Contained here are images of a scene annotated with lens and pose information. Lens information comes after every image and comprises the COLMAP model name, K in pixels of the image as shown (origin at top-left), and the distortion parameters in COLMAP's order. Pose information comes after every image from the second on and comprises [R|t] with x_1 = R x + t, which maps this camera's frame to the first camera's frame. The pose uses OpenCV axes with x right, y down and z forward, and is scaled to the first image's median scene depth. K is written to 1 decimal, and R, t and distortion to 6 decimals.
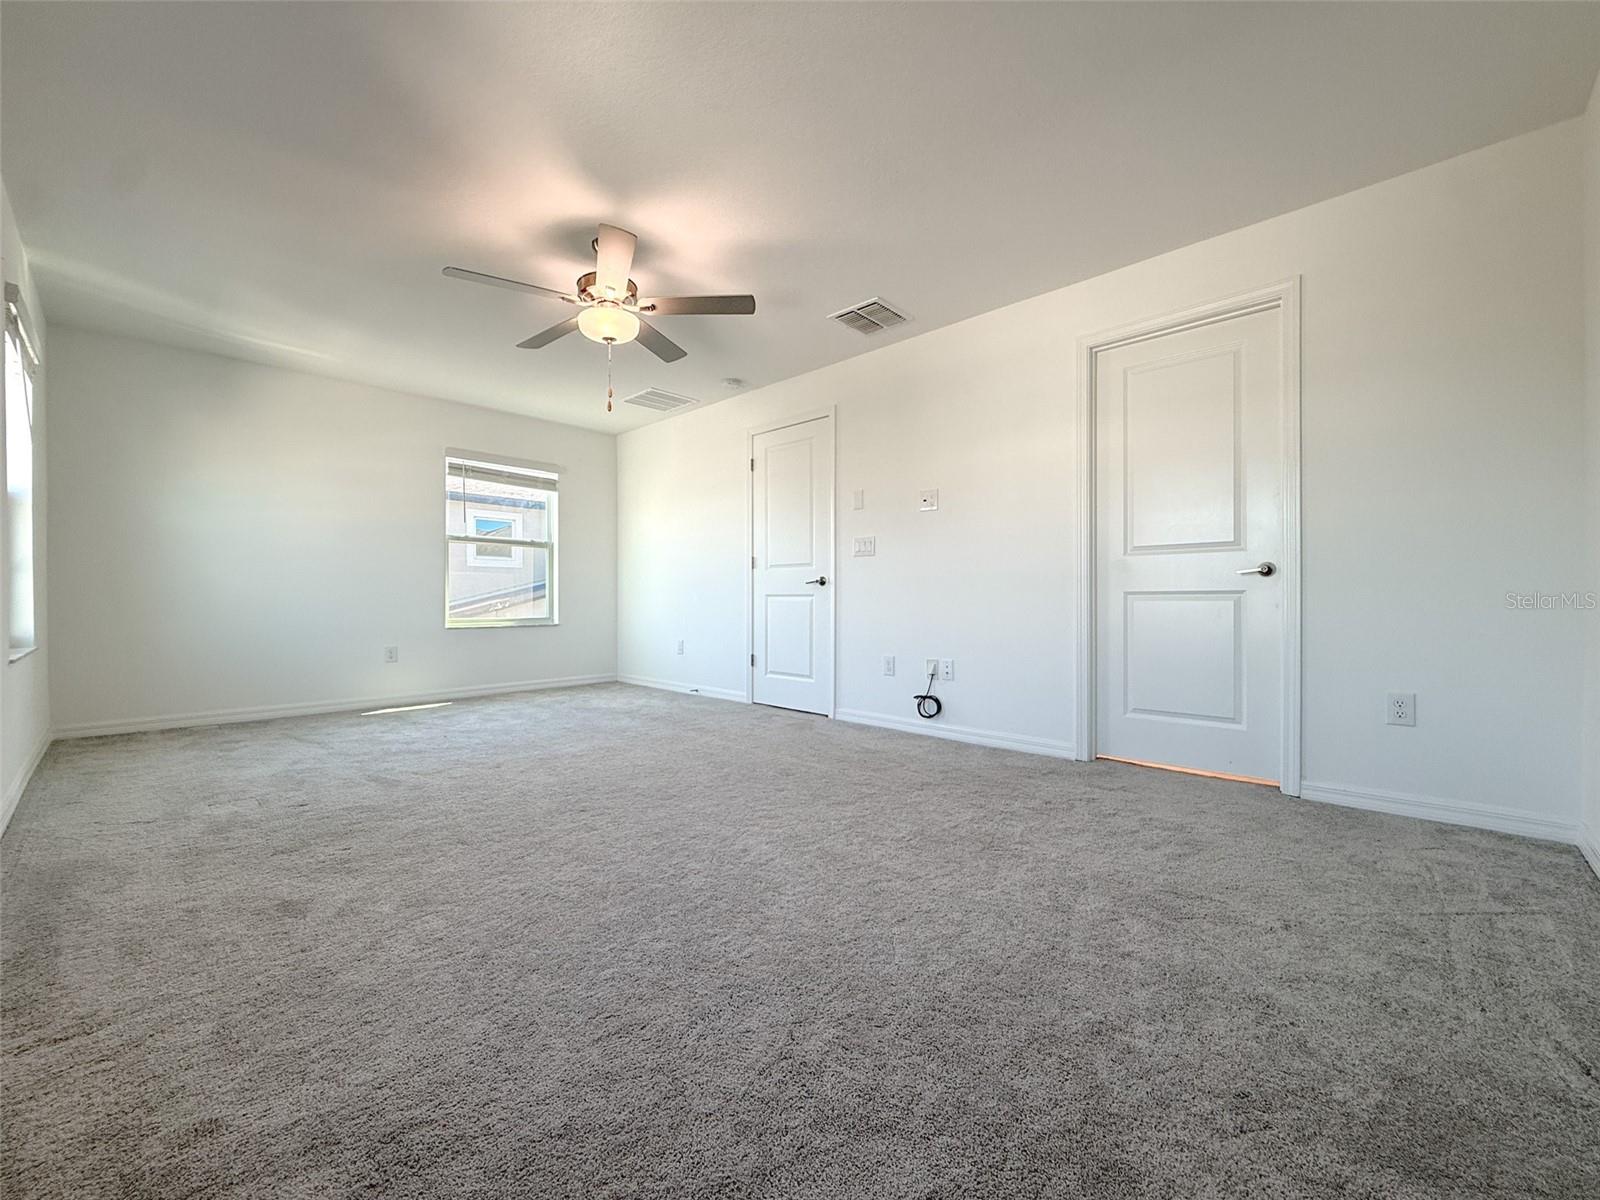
lens RADIAL K [[643.3, 0, 794.0], [0, 643.3, 602.0], [0, 0, 1]] dist [-0.000357, -0.000119]
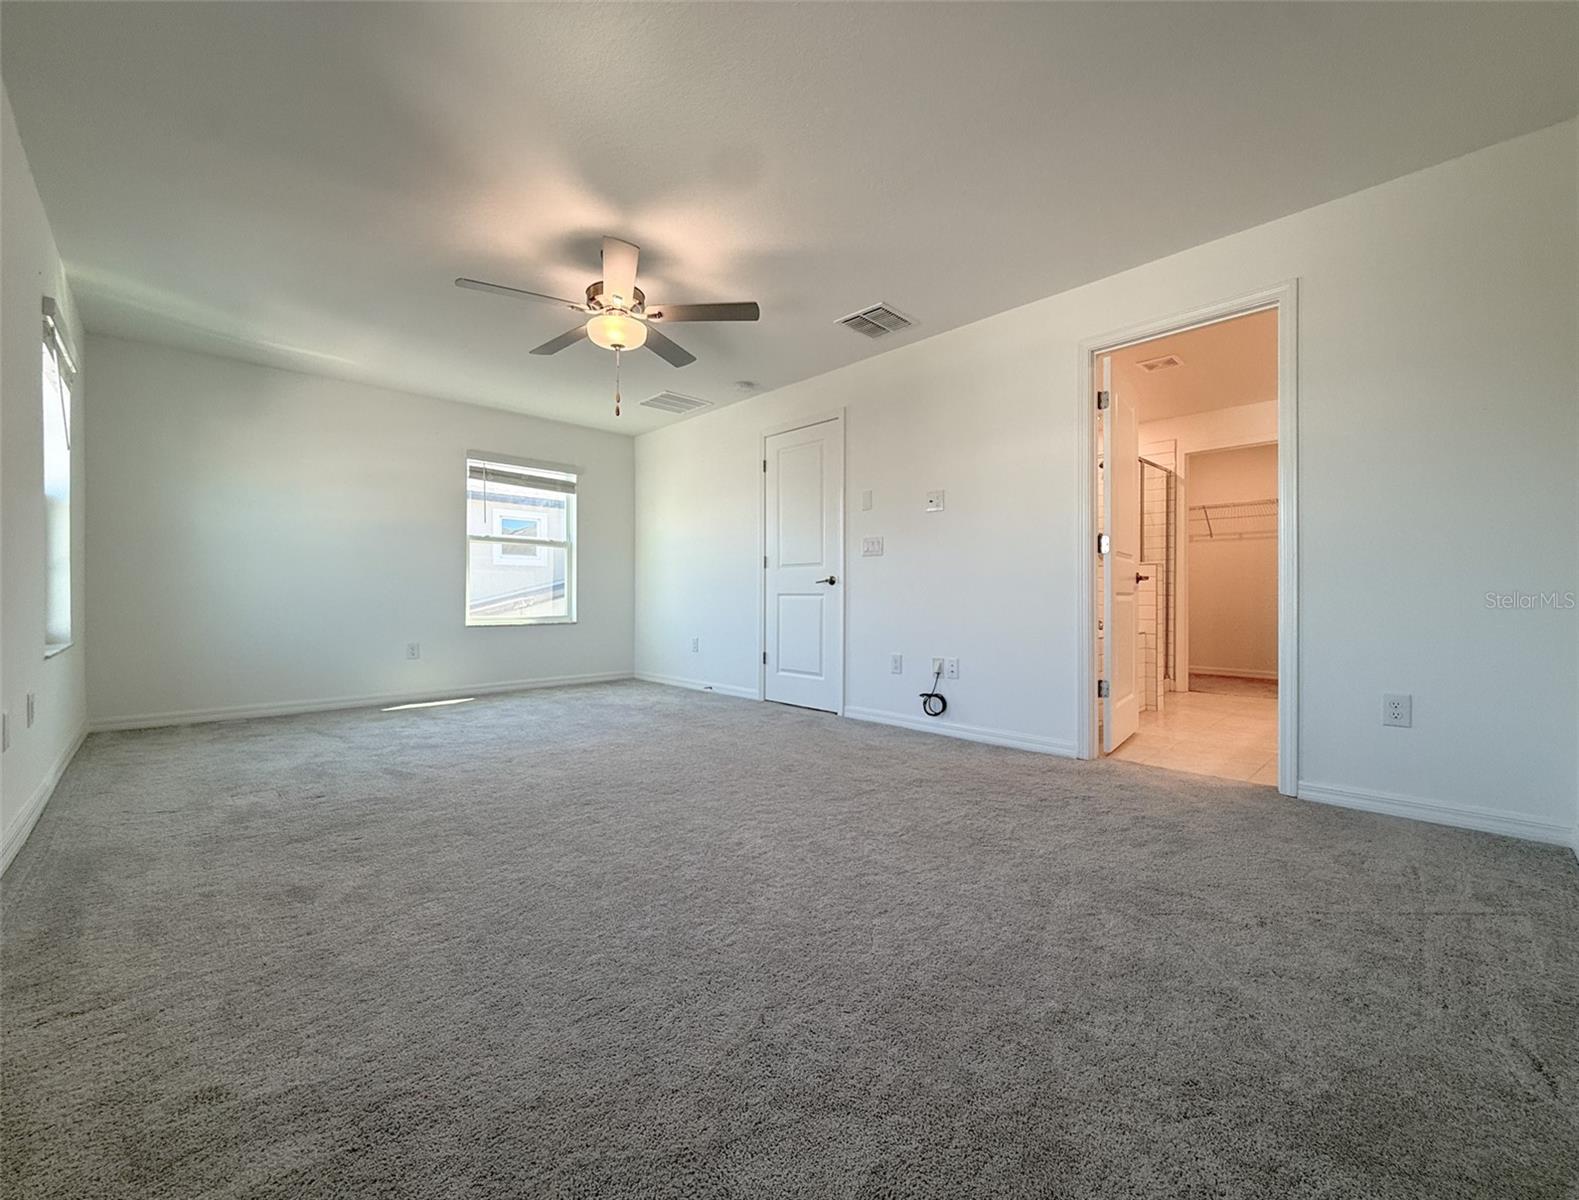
lens RADIAL K [[640.6, 0, 804.1], [0, 640.6, 597.3], [0, 0, 1]] dist [0.000319, 0.000842]
pose [[0.999752, 0.001782, -0.022201, 0.051509], [-0.001873, 0.999990, -0.004091, -0.003787], [0.022194, 0.004132, 0.999745, -0.024397]]
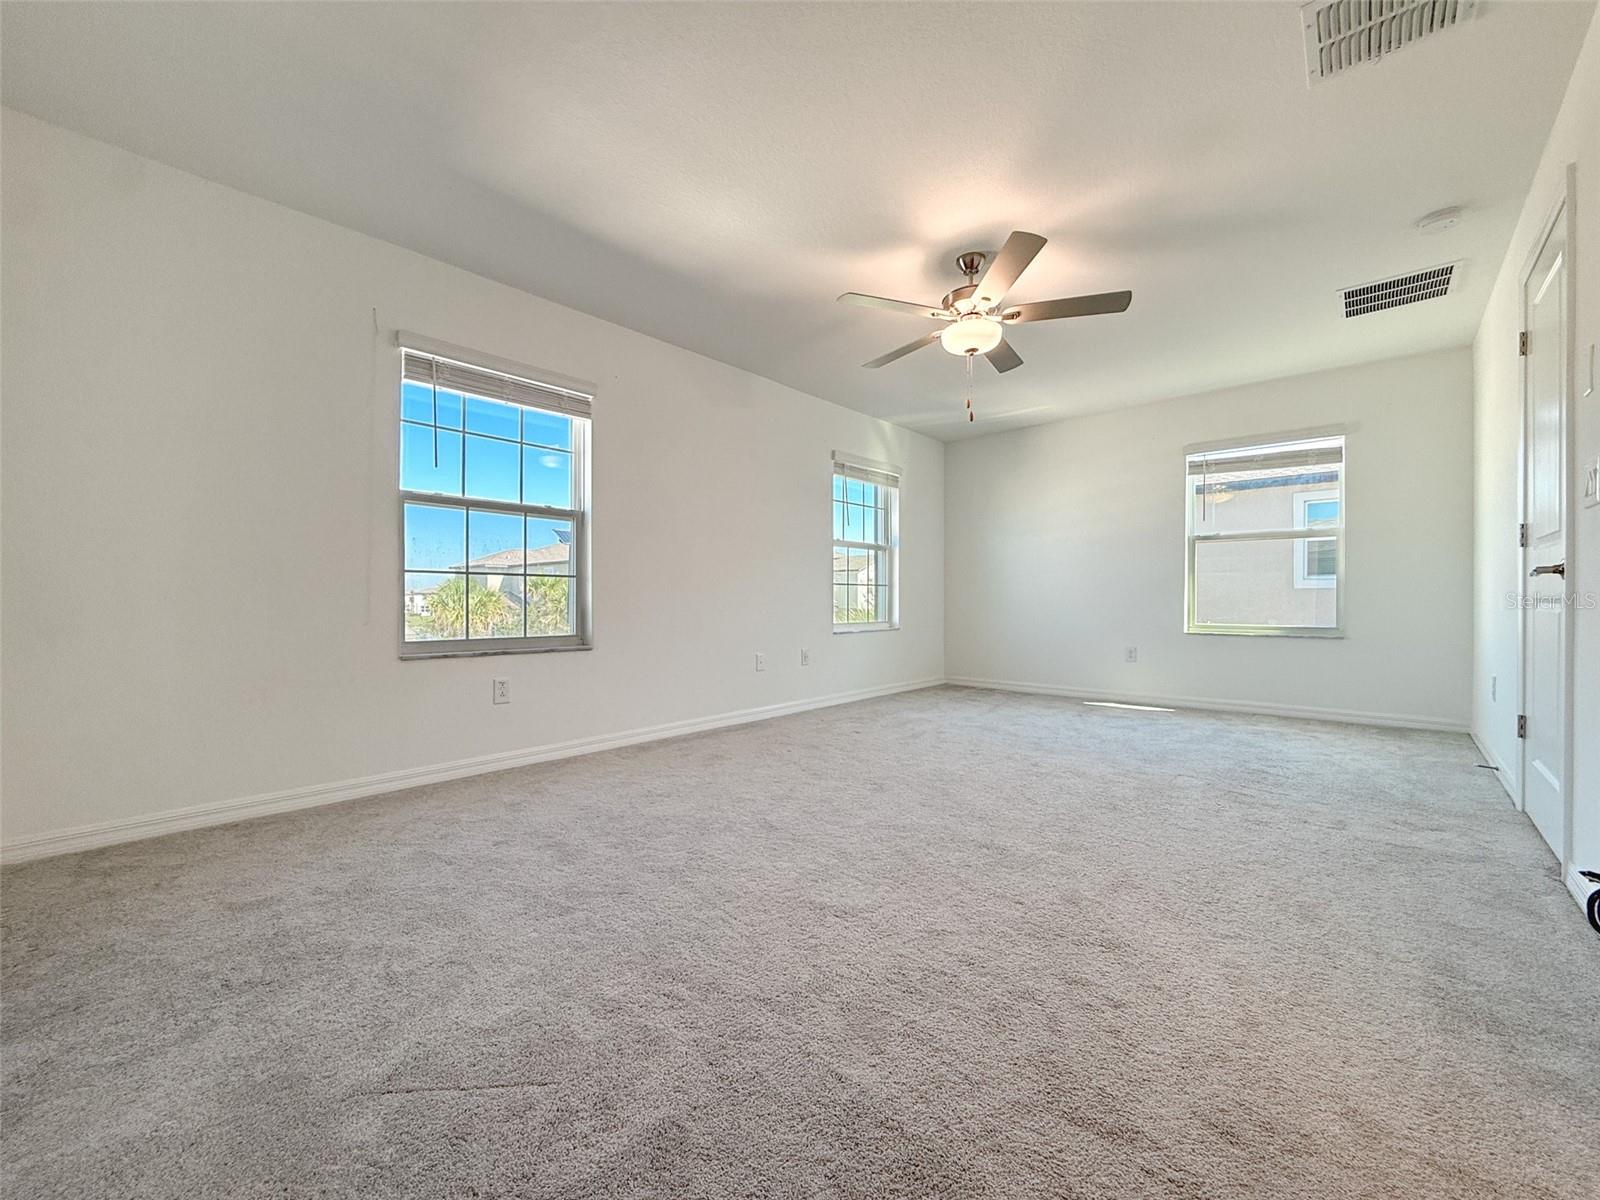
lens RADIAL K [[643.3, 0, 794.0], [0, 643.3, 602.0], [0, 0, 1]] dist [-0.000357, -0.000119]
pose [[0.033337, 0.004575, -0.999434, 1.086102], [-0.004089, 0.999982, 0.004441, -0.021336], [0.999436, 0.003939, 0.033355, 1.034847]]
